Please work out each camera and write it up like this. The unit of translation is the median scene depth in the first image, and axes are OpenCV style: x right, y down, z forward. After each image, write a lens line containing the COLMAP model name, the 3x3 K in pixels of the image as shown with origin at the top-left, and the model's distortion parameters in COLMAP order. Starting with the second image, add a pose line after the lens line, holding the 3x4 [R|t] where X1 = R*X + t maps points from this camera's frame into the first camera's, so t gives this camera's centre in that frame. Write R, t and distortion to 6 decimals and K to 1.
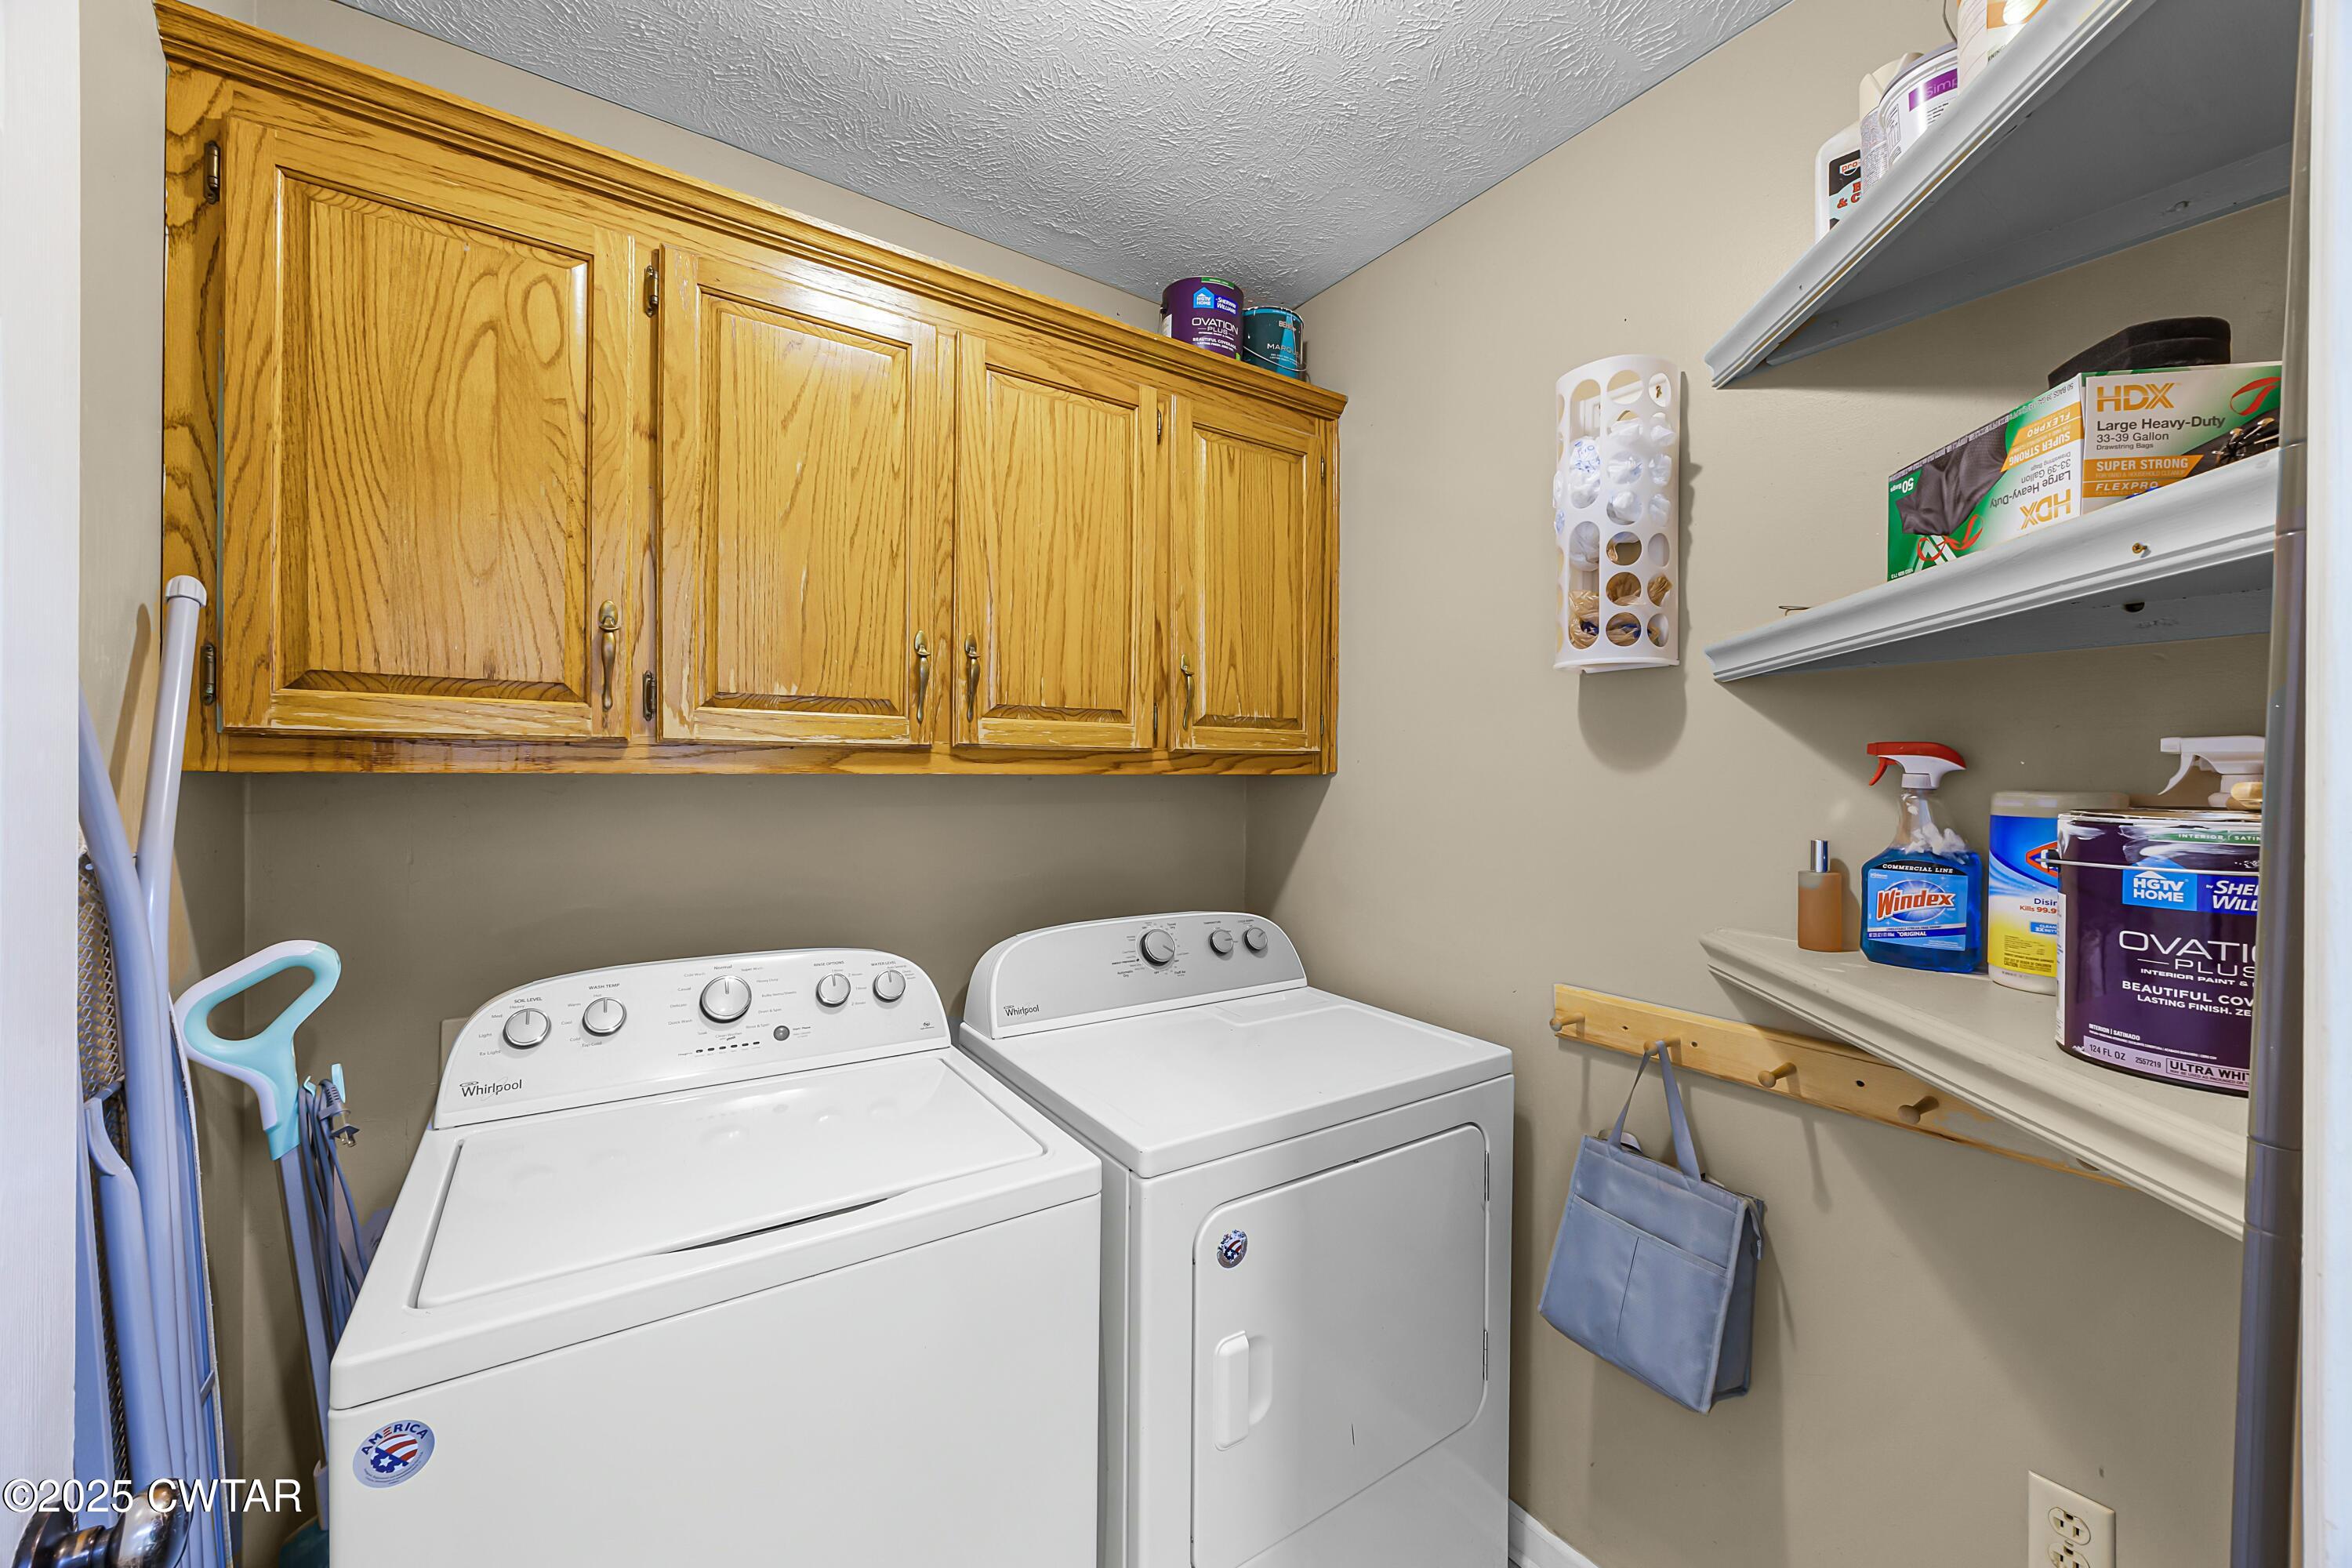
lens RADIAL K [[912.7, 0, 1184.3], [0, 912.7, 773.2], [0, 0, 1]] dist [-0.002239, 0.000064]
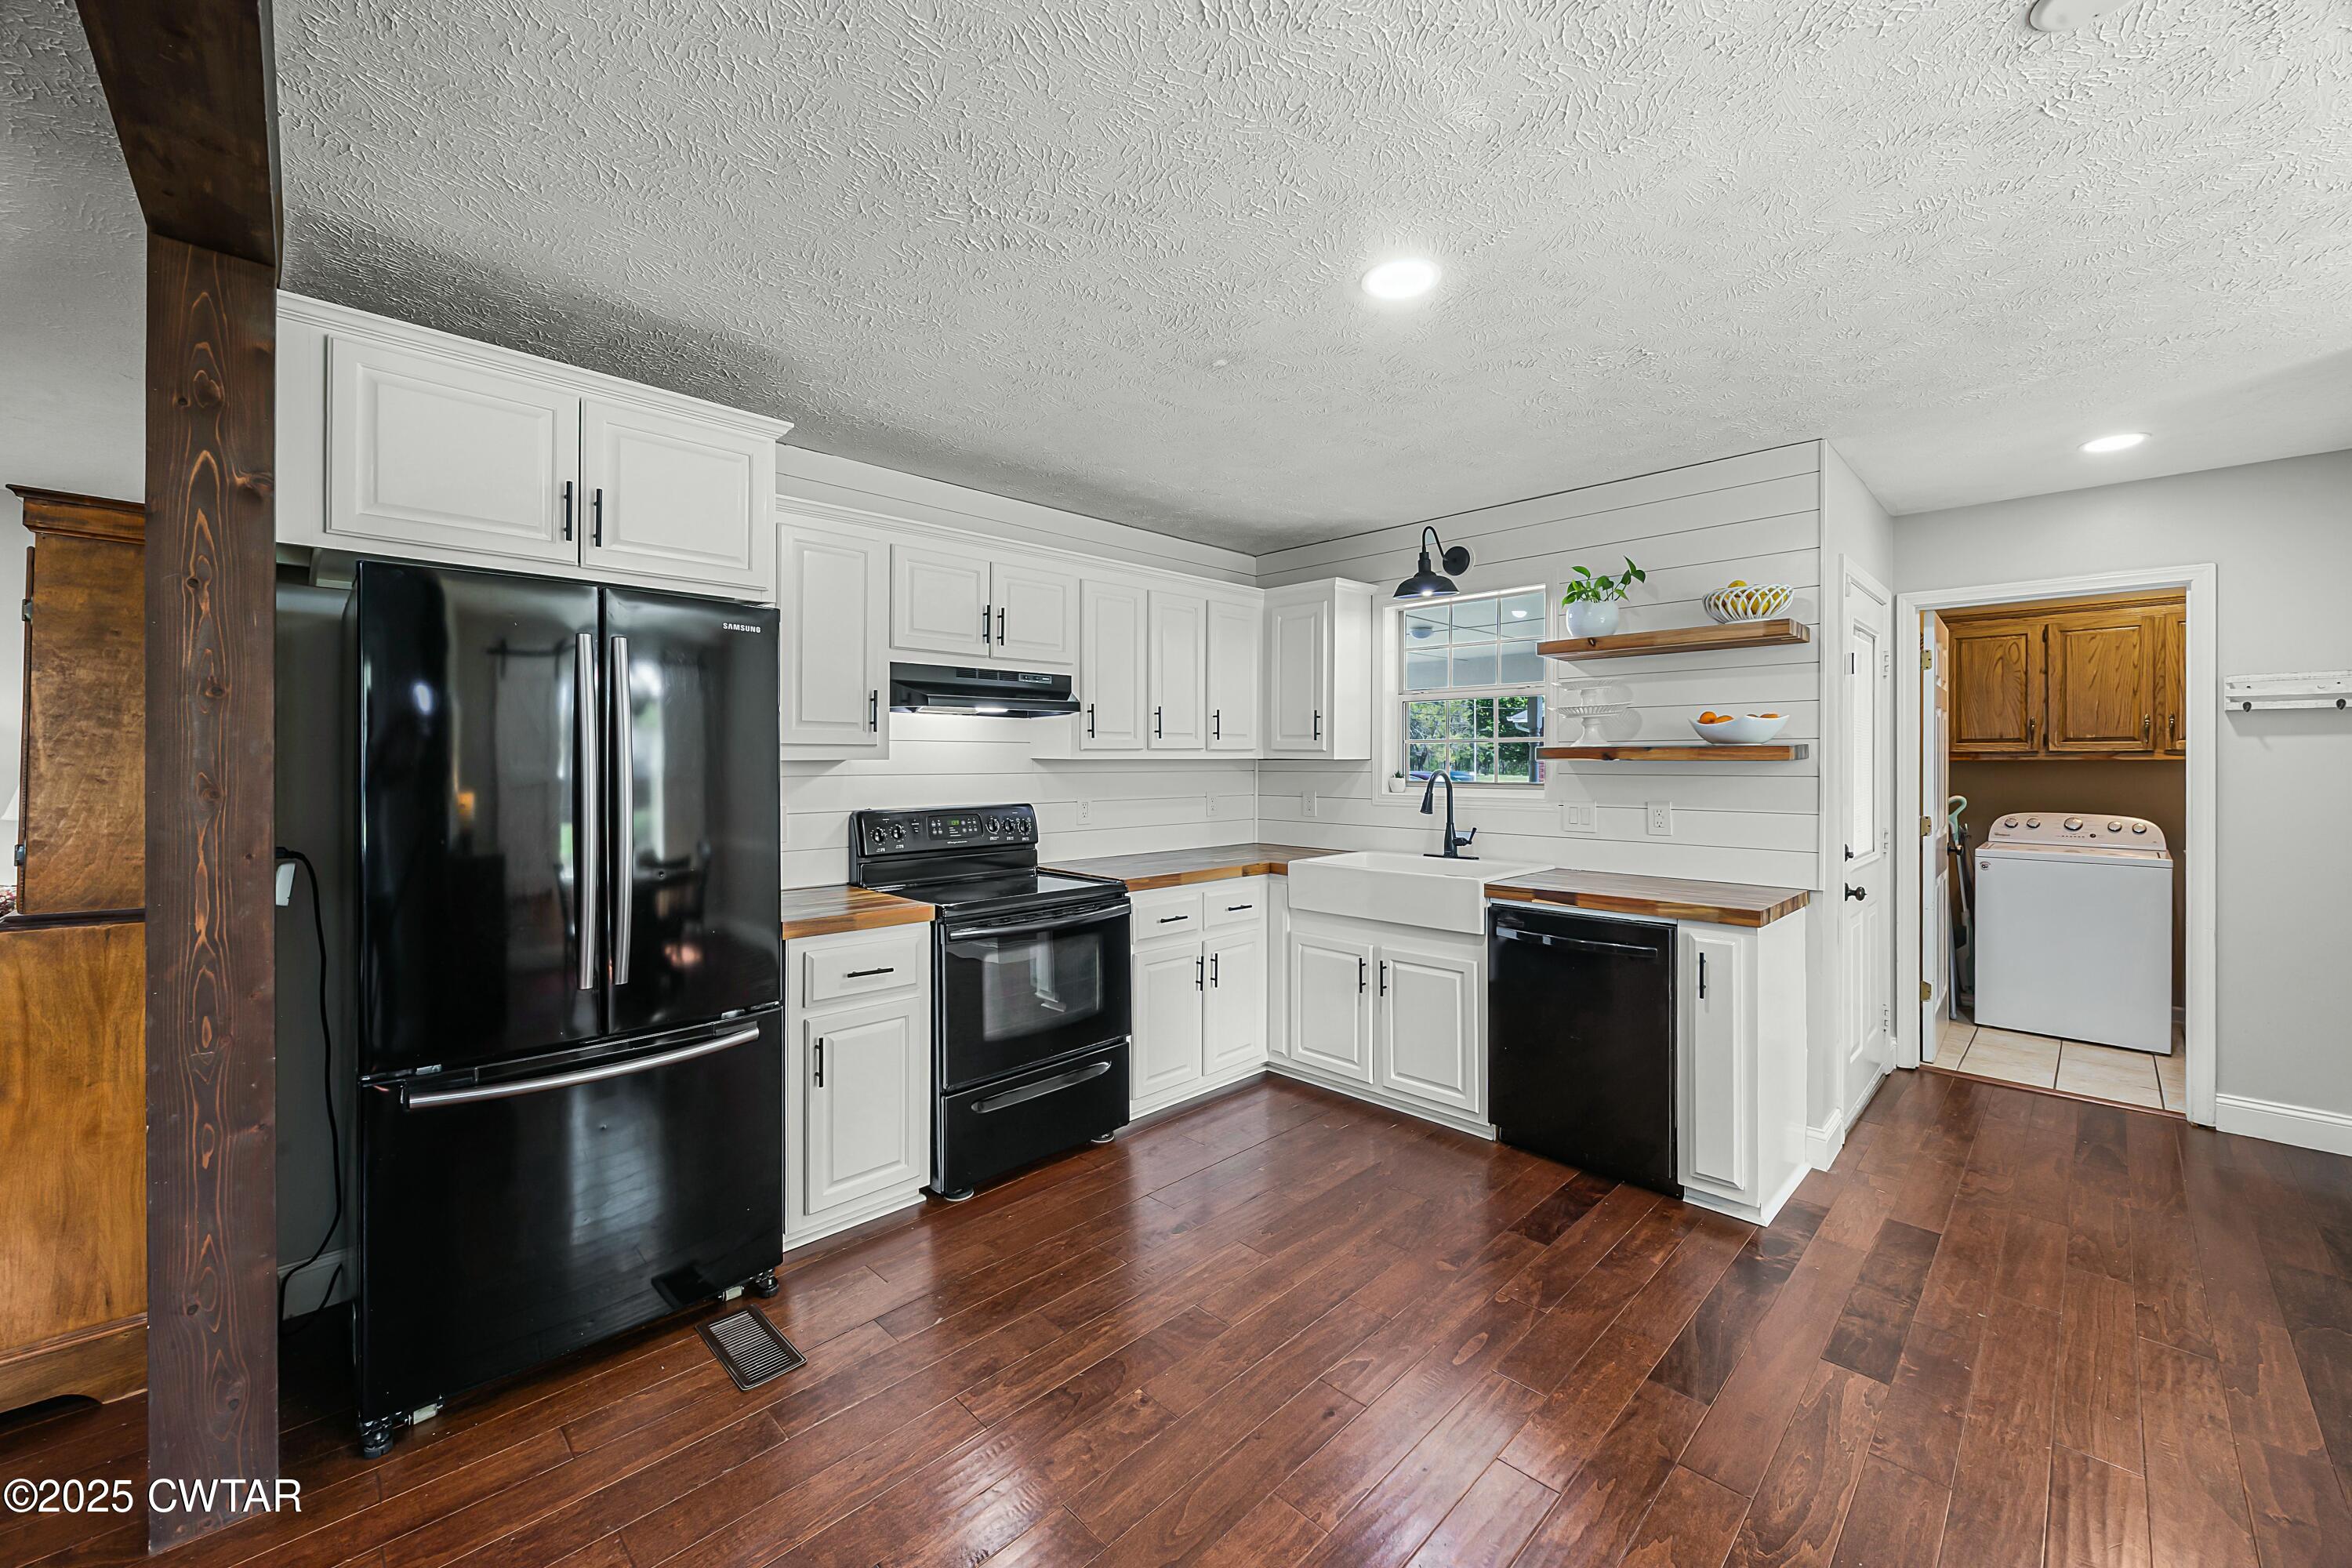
lens RADIAL K [[912.7, 0, 1182.4], [0, 912.7, 759.7], [0, 0, 1]] dist [-0.002239, 0.000064]
pose [[0.181270, -0.008336, -0.983398, 2.555370], [-0.001873, 0.999959, -0.008822, 0.041210], [0.983432, 0.003441, 0.181247, -3.307664]]
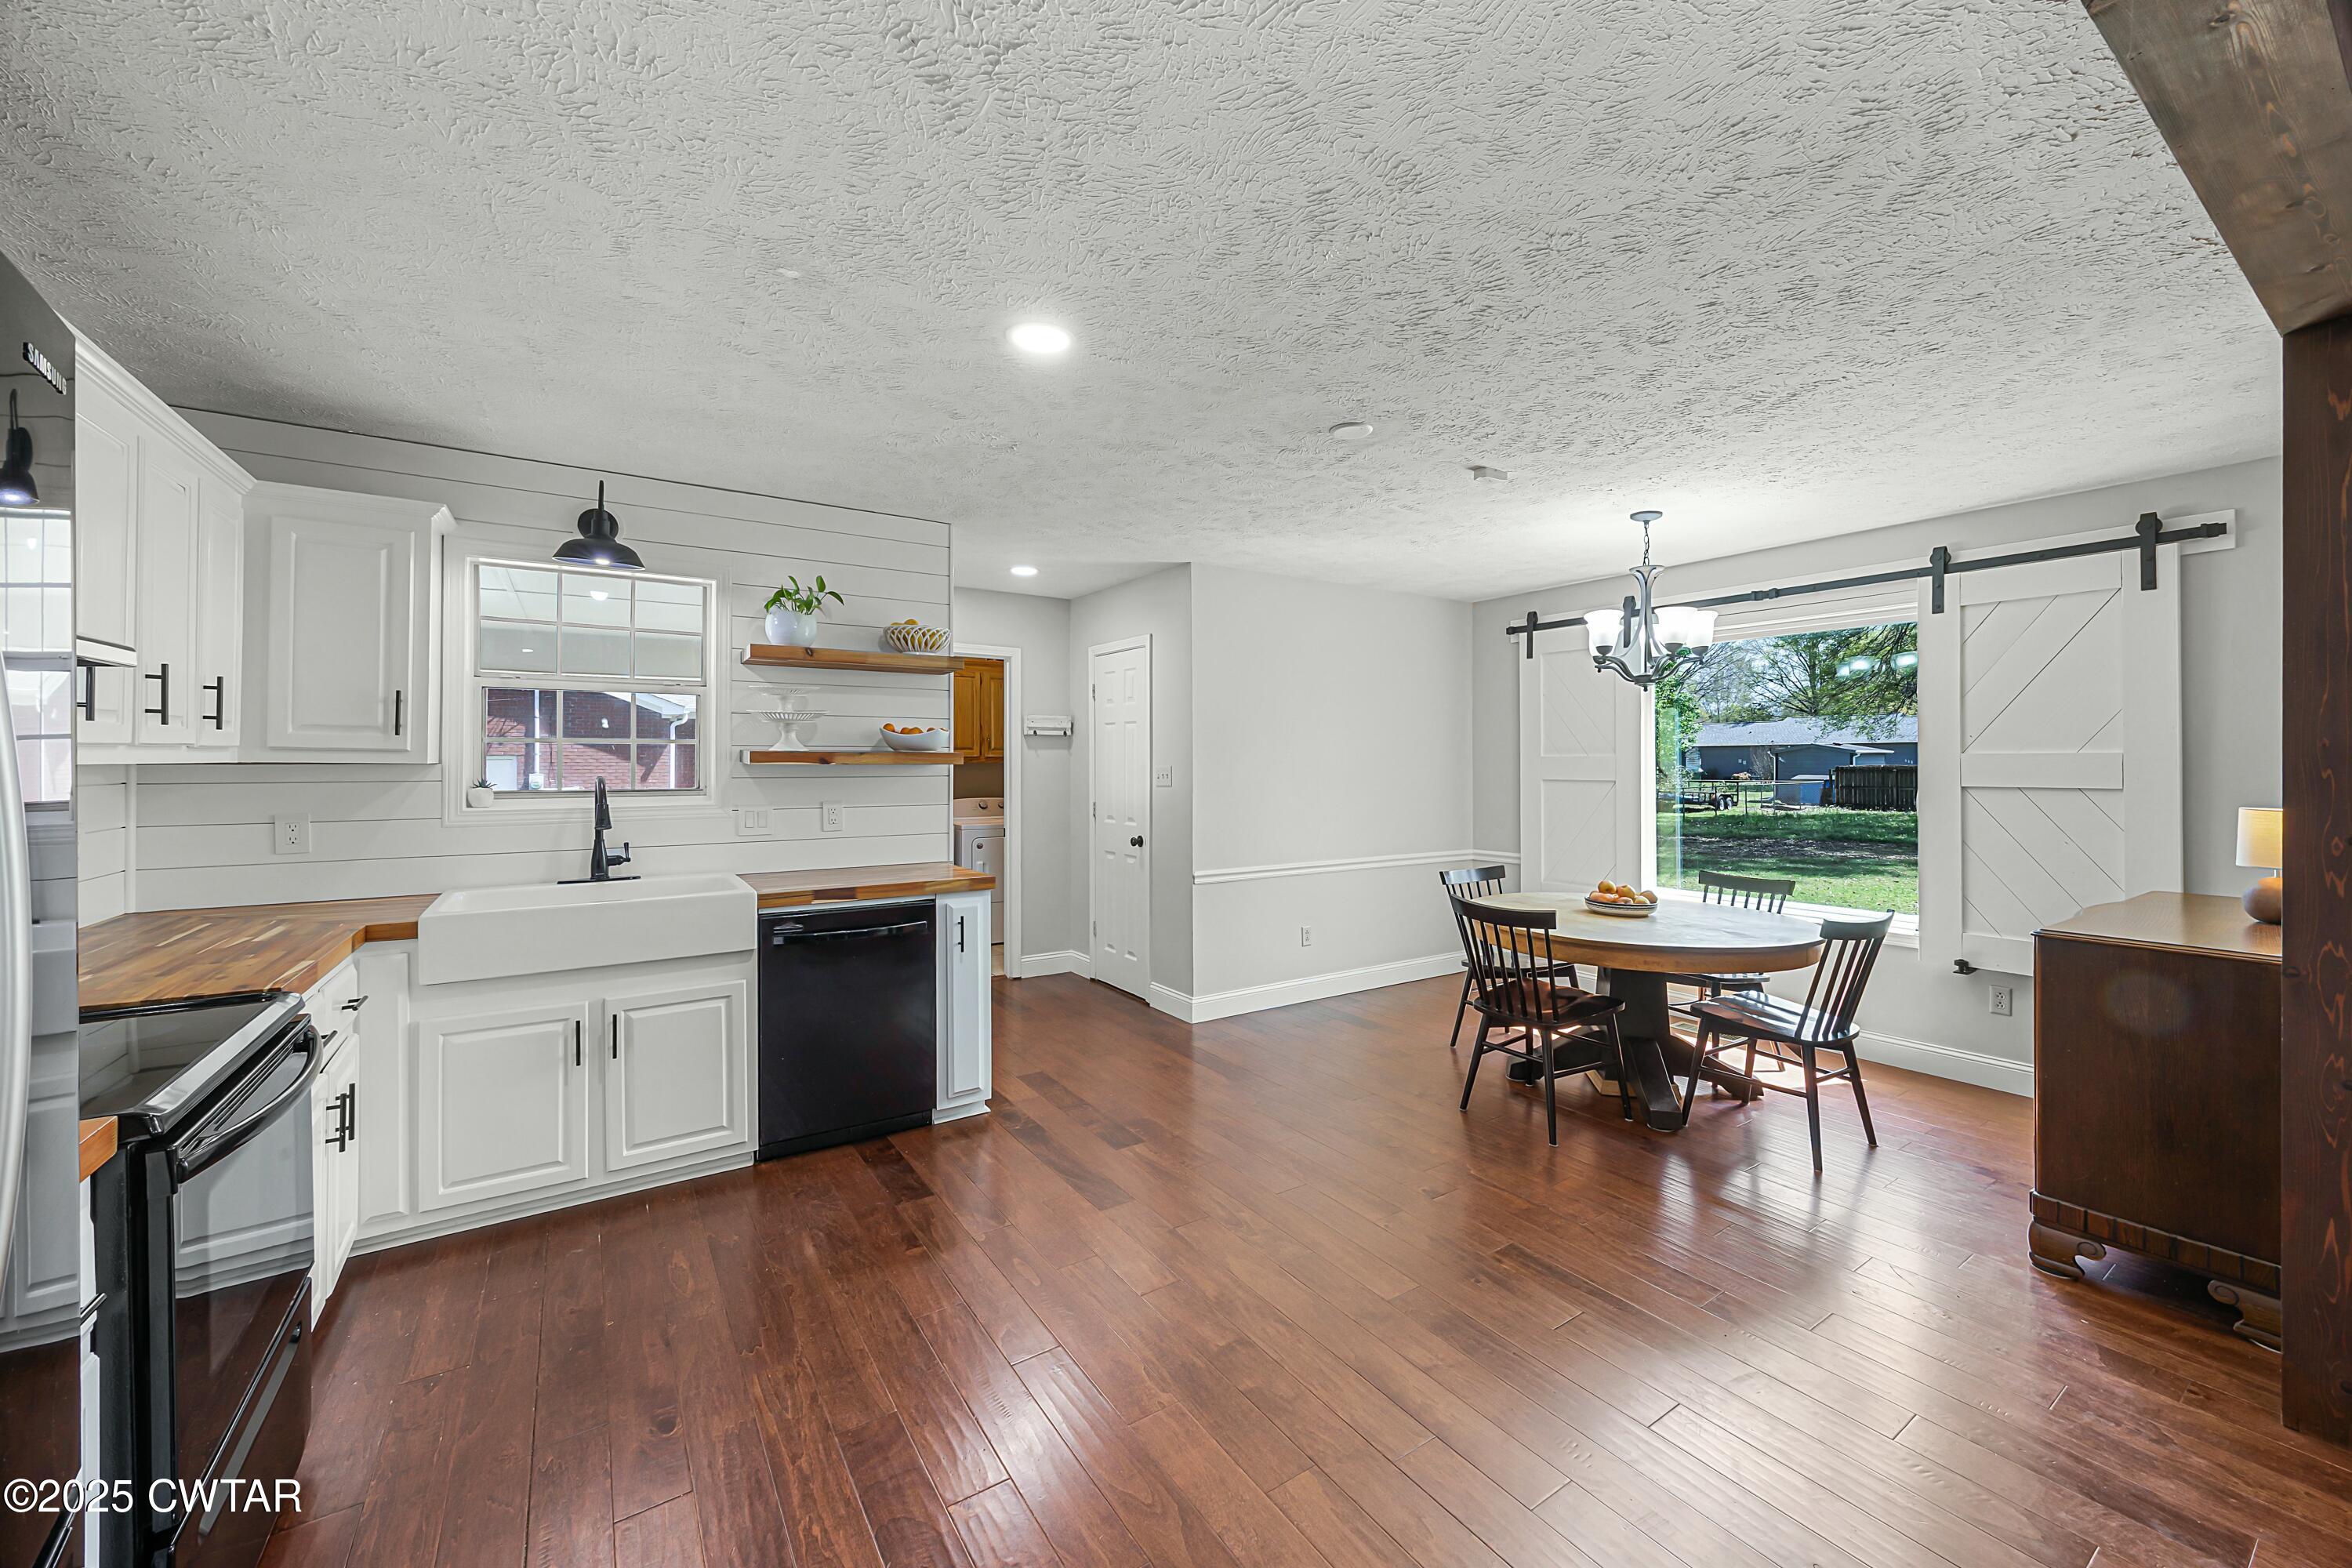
lens RADIAL K [[912.7, 0, 1188.9], [0, 912.7, 760.8], [0, 0, 1]] dist [-0.002239, 0.000064]
pose [[0.999954, -0.009464, 0.001382, 0.990046], [0.009471, 0.999941, -0.005364, 0.029895], [-0.001331, 0.005377, 0.999985, -4.763888]]
